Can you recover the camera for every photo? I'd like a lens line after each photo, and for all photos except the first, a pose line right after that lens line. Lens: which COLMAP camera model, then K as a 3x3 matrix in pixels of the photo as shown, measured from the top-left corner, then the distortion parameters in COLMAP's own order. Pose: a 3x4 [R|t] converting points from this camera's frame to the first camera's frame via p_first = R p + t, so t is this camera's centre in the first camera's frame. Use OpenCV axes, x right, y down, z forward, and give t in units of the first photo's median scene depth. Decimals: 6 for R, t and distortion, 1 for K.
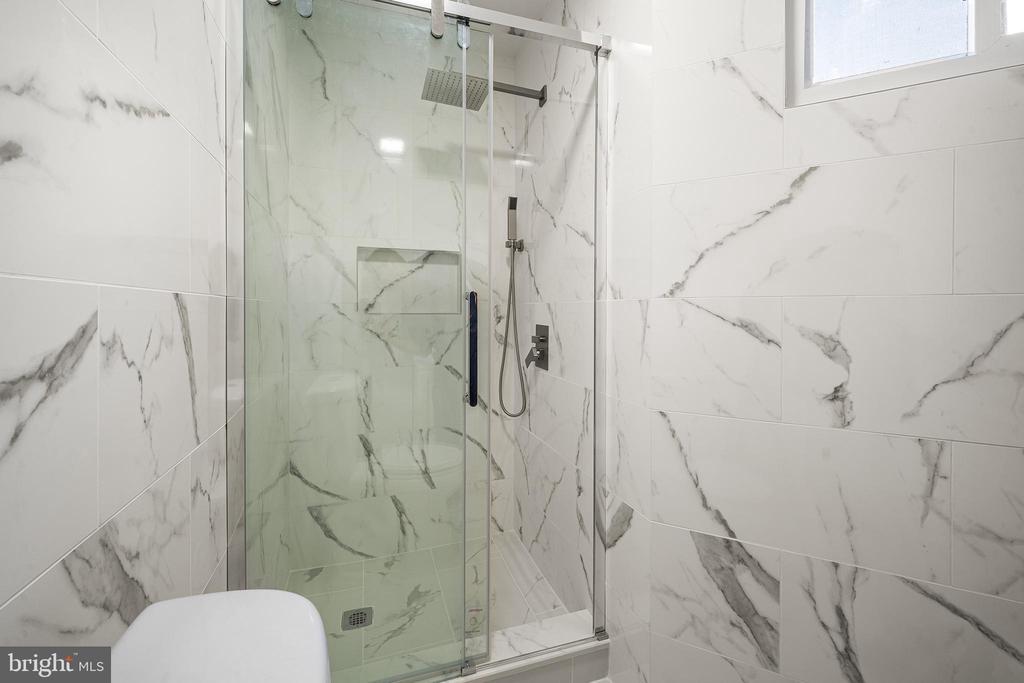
lens RADIAL K [[430.2, 0, 513.5], [0, 430.2, 314.4], [0, 0, 1]] dist [-0.000731, -0.000497]
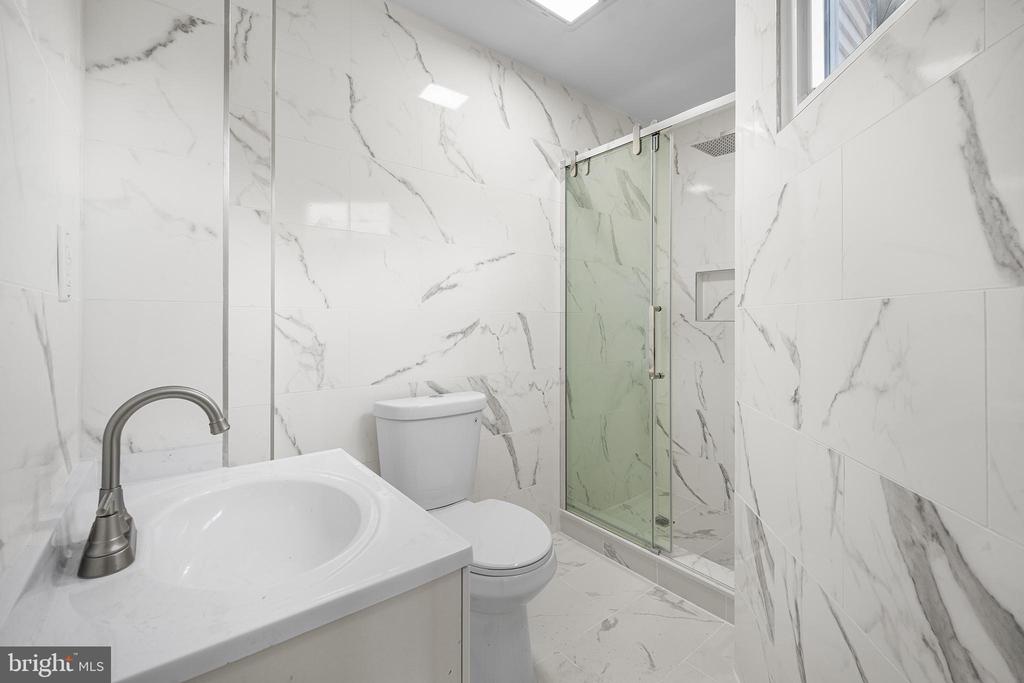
lens RADIAL K [[436.2, 0, 514.4], [0, 436.2, 306.9], [0, 0, 1]] dist [0.000260, -0.000489]
pose [[0.307949, -0.031877, -0.950869, 1.223561], [-0.003496, 0.999394, -0.034636, 0.004260], [0.951396, 0.013990, 0.307651, 0.016163]]
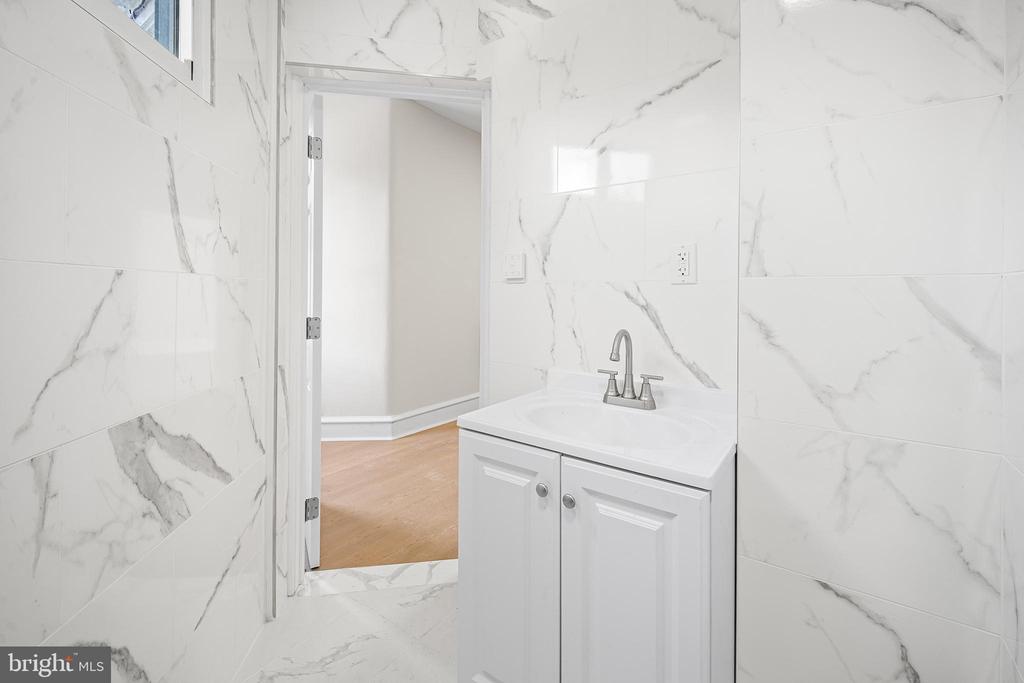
lens RADIAL K [[448.4, 0, 518.9], [0, 448.4, 294.1], [0, 0, 1]] dist [0.000045, -0.000138]
pose [[-0.555991, -0.011740, 0.831105, -0.103680], [-0.009759, 0.999924, 0.007596, -0.002381], [-0.831131, -0.003888, -0.556063, 0.541388]]
